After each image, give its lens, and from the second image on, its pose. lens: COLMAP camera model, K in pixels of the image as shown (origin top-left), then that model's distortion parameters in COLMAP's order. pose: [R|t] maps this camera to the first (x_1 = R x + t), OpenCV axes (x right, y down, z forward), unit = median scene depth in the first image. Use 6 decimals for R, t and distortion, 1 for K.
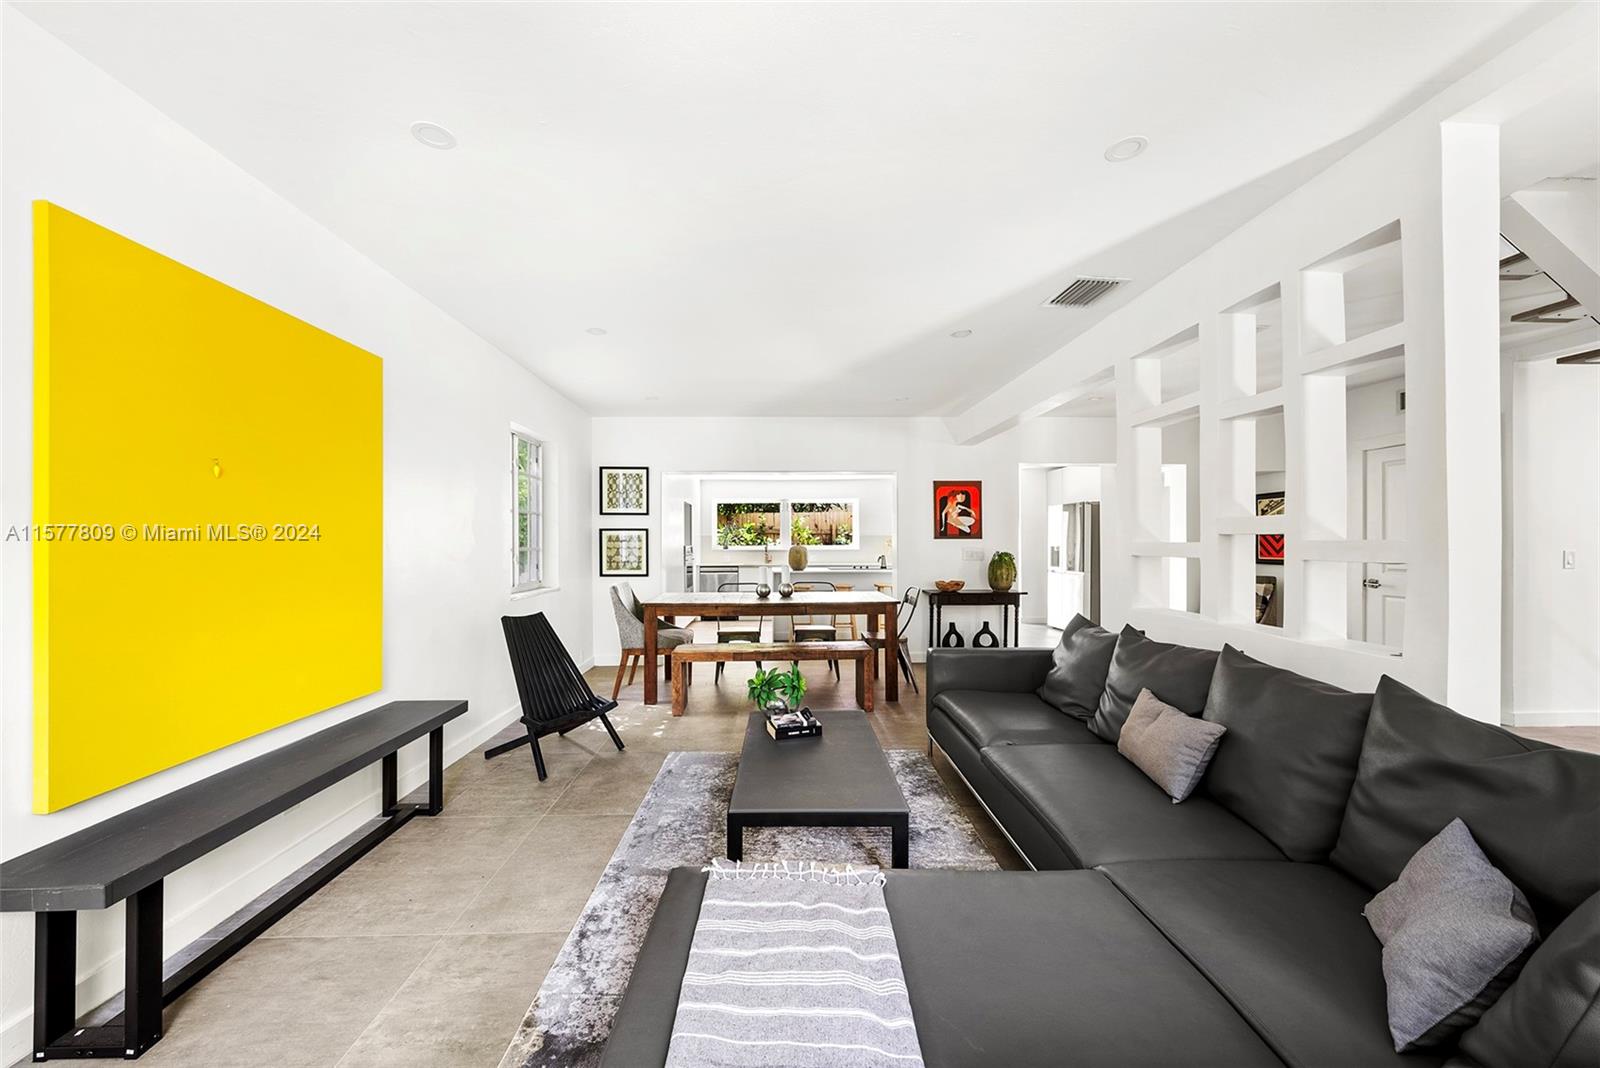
lens RADIAL K [[575.7, 0, 797.9], [0, 575.7, 545.0], [0, 0, 1]] dist [-0.001426, -0.000175]
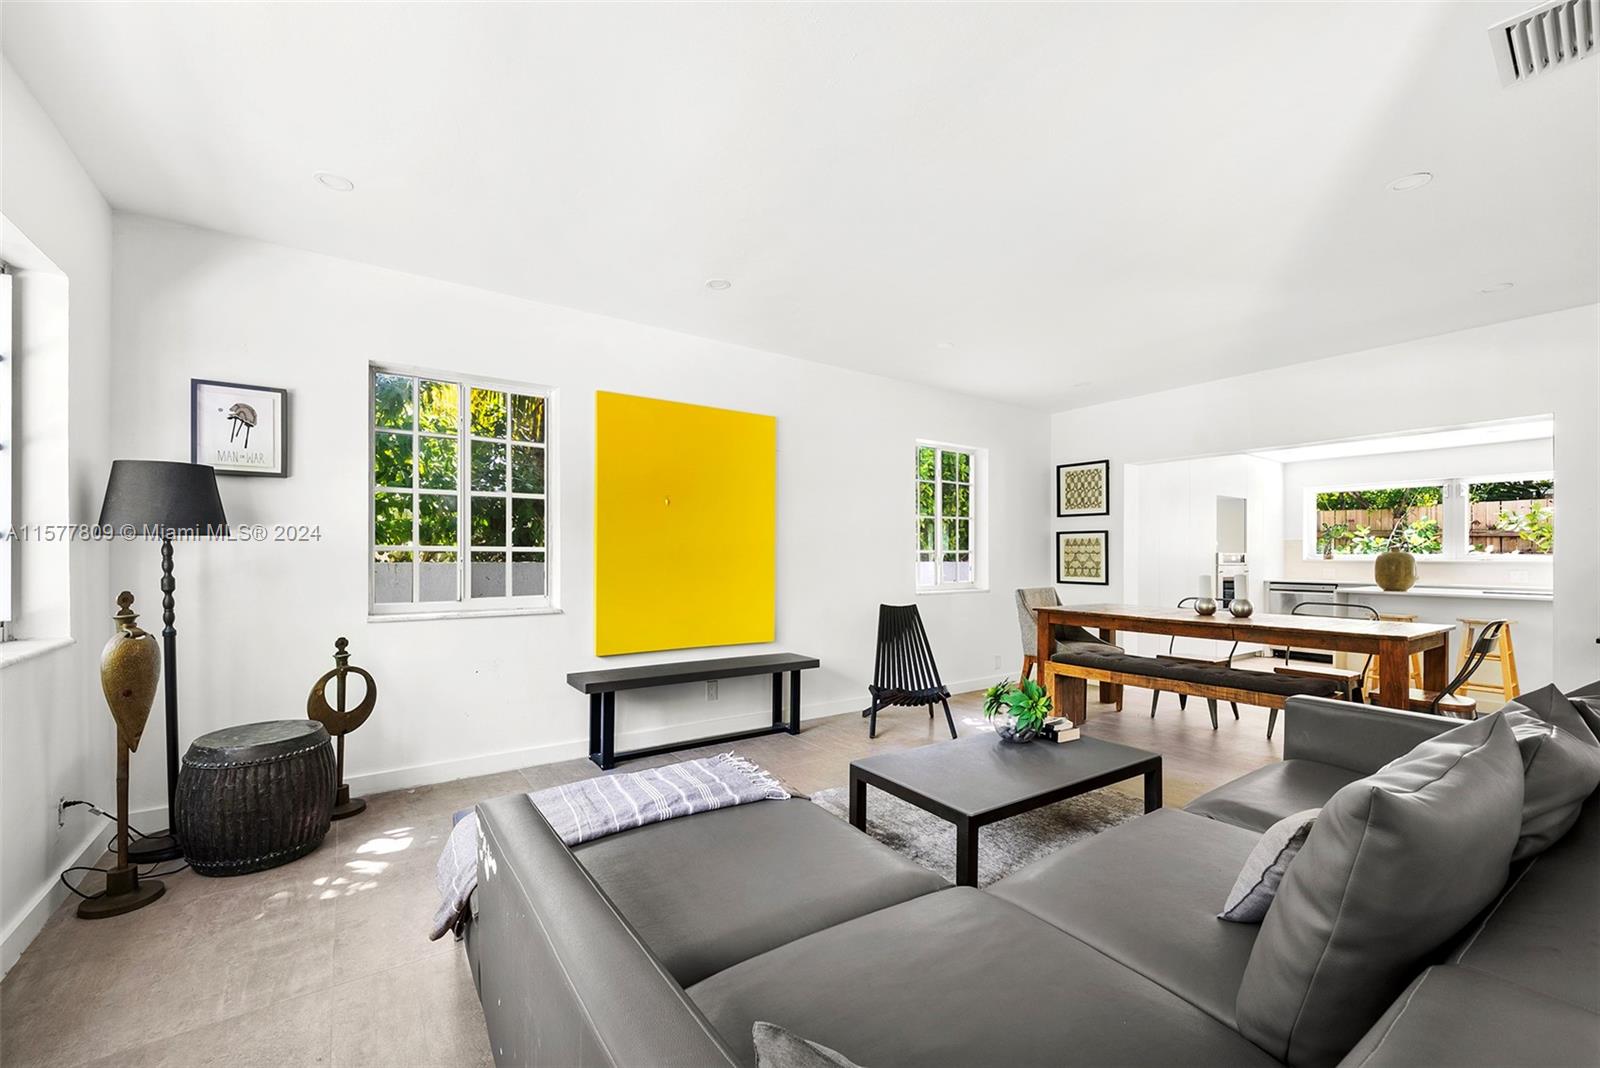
lens RADIAL K [[678.5, 0, 805.9], [0, 678.5, 554.7], [0, 0, 1]] dist [-0.001752, -0.000209]
pose [[0.527097, 0.001567, -0.849804, 0.376506], [-0.008862, 0.999954, -0.003653, 0.016299], [0.849759, 0.009457, 0.527087, 0.069731]]
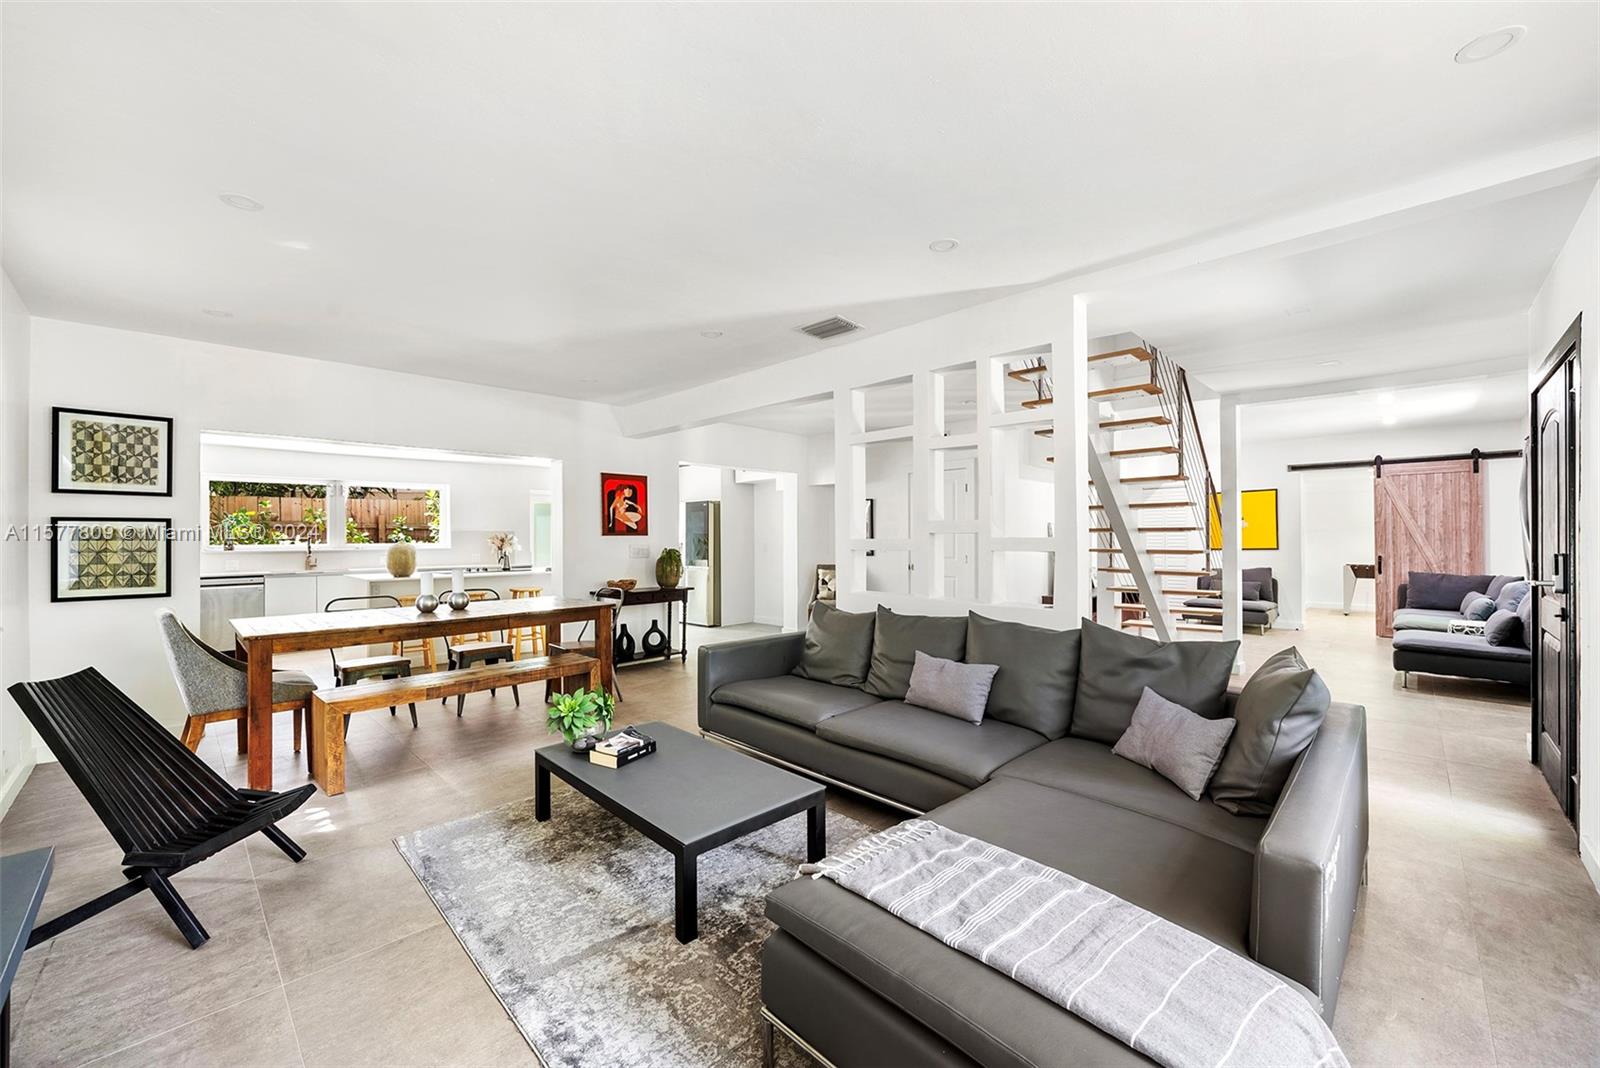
lens RADIAL K [[619.1, 0, 800.0], [0, 619.1, 534.0], [0, 0, 1]] dist [-0.001089, -0.000218]
pose [[0.731768, 0.002408, 0.681550, -0.219975], [0.005873, 0.999934, -0.009839, -0.001585], [-0.681529, 0.011203, 0.731706, 0.059317]]
